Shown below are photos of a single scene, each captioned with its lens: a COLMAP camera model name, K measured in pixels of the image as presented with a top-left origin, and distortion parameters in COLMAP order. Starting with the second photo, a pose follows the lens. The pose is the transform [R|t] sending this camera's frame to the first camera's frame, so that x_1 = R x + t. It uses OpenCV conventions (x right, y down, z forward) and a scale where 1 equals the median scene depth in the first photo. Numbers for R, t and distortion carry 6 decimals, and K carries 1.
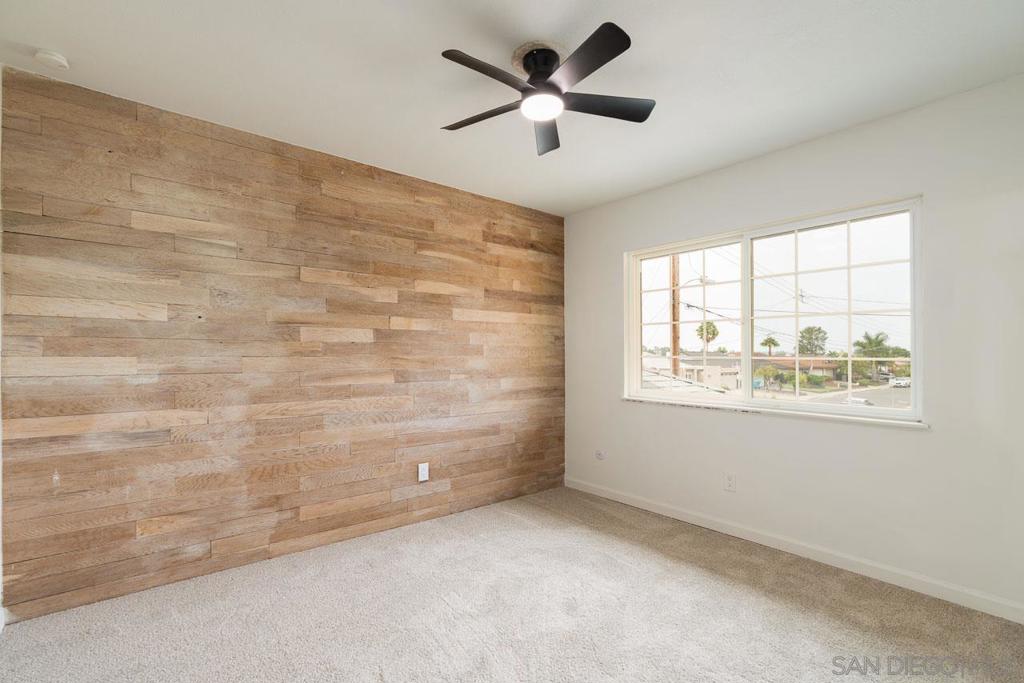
lens RADIAL K [[469.5, 0, 515.3], [0, 469.5, 342.3], [0, 0, 1]] dist [0.001490, 0.000821]
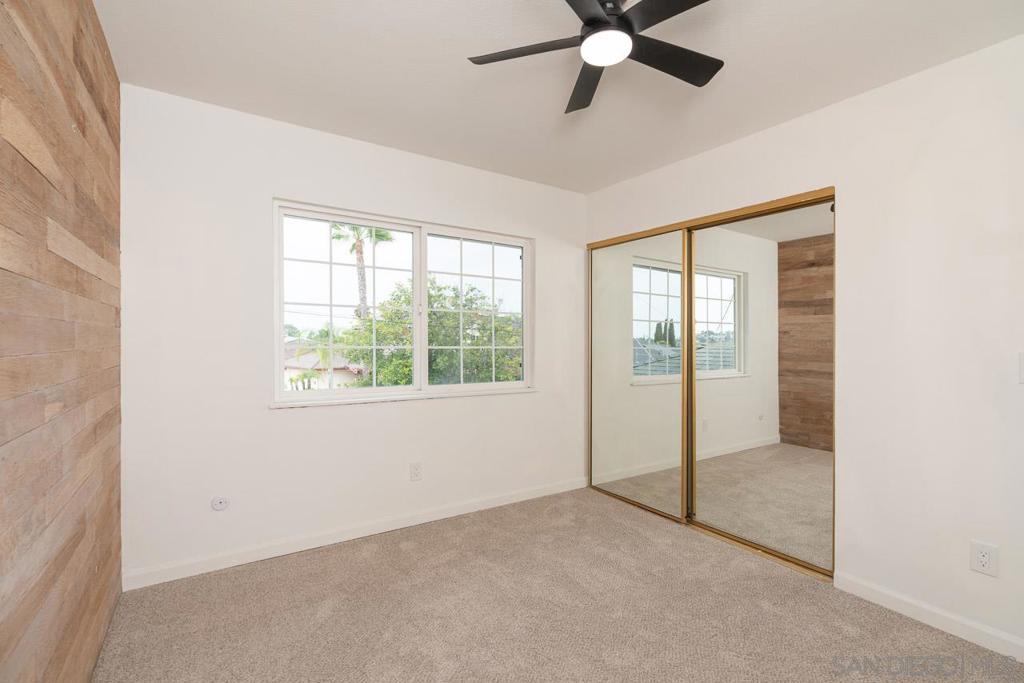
lens RADIAL K [[469.5, 0, 515.3], [0, 469.5, 342.3], [0, 0, 1]] dist [0.001490, 0.000821]
pose [[0.111411, 0.005408, 0.993760, -0.588110], [-0.023721, 0.999715, -0.002781, 0.022348], [-0.993491, -0.023263, 0.111507, 0.780795]]
